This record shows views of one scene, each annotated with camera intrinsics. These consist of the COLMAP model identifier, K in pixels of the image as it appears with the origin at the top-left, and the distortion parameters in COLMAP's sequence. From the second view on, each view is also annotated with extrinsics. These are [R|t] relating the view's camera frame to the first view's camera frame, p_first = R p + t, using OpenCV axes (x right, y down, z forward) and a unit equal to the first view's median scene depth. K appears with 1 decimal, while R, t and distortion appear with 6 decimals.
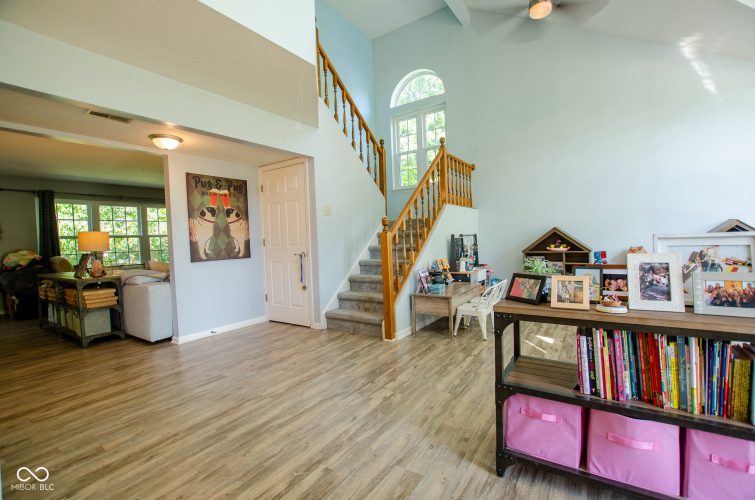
lens RADIAL K [[333.9, 0, 377.4], [0, 333.9, 247.5], [0, 0, 1]] dist [-0.023852, 0.001833]
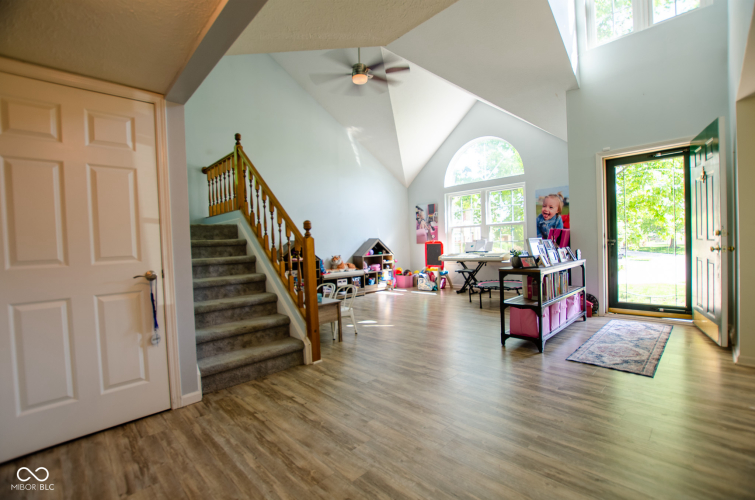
lens RADIAL K [[333.9, 0, 384.0], [0, 333.9, 248.9], [0, 0, 1]] dist [-0.023852, 0.001833]
pose [[0.184449, 0.008898, 0.982802, -0.818671], [0.052087, 0.998465, -0.018815, 0.009616], [-0.981461, 0.054662, 0.183702, 0.675713]]
